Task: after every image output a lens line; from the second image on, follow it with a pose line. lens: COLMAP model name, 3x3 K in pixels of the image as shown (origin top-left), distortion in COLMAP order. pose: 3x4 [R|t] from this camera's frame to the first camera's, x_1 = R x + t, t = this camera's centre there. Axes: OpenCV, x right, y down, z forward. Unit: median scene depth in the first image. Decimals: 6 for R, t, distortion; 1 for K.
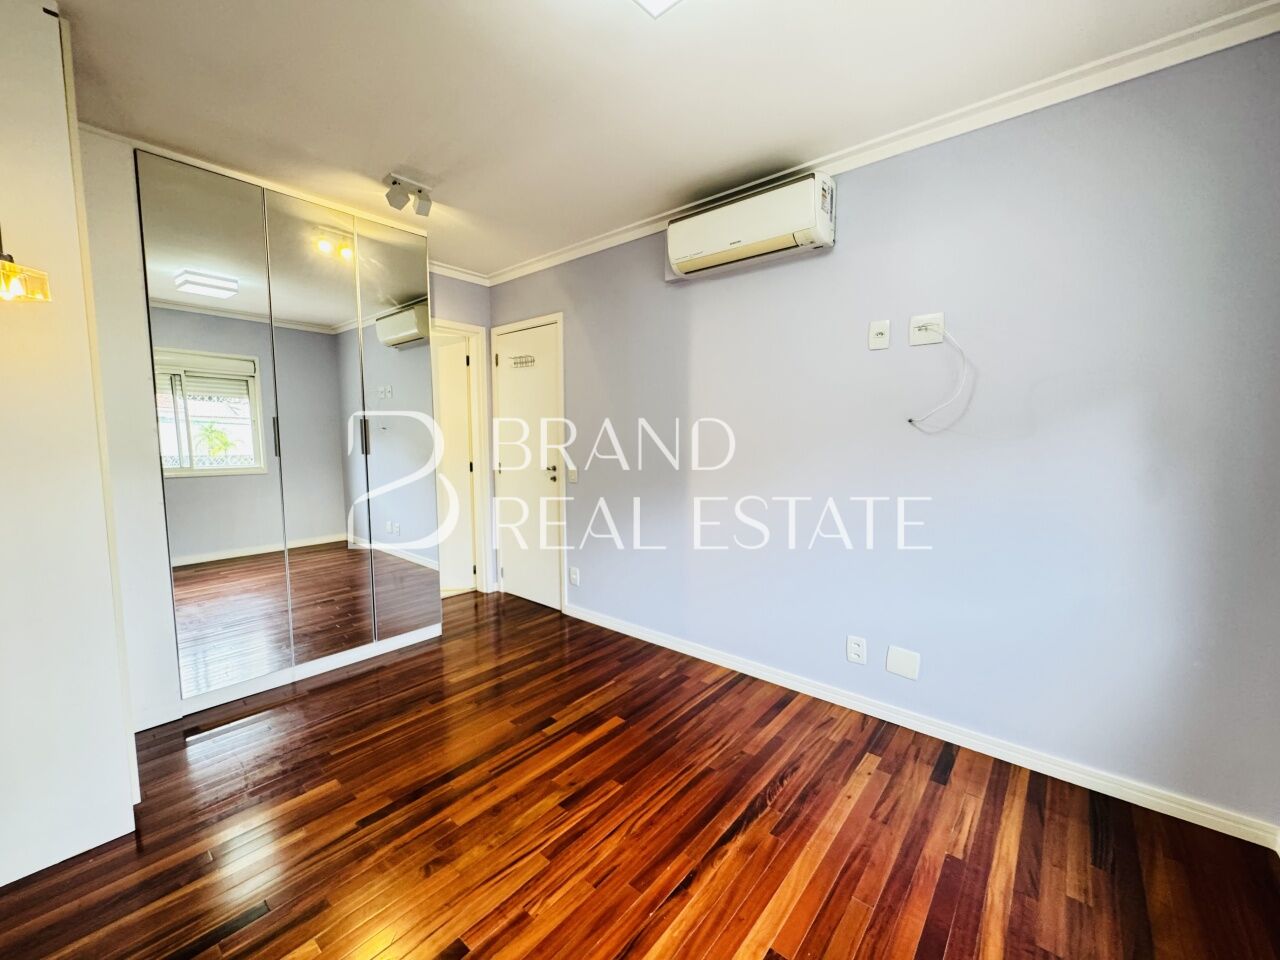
lens RADIAL K [[511.5, 0, 642.9], [0, 511.5, 475.9], [0, 0, 1]] dist [-0.004028, 0.000547]
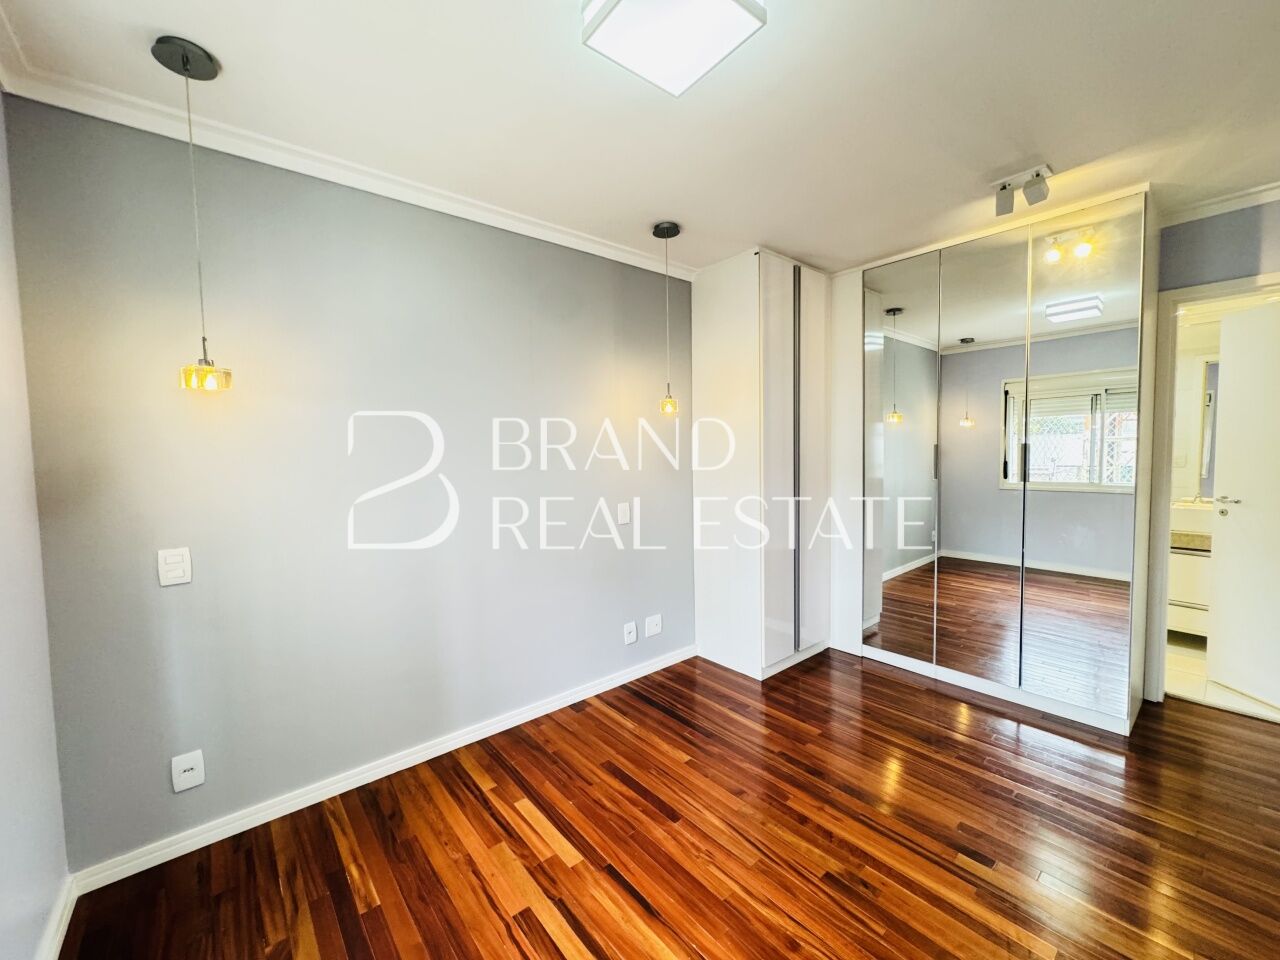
lens RADIAL K [[511.5, 0, 642.2], [0, 511.5, 481.5], [0, 0, 1]] dist [-0.004028, 0.000547]
pose [[-0.171903, 0.059818, -0.983296, 0.586507], [-0.063708, 0.995390, 0.071692, -0.080681], [0.983052, 0.074968, -0.167300, 0.596381]]
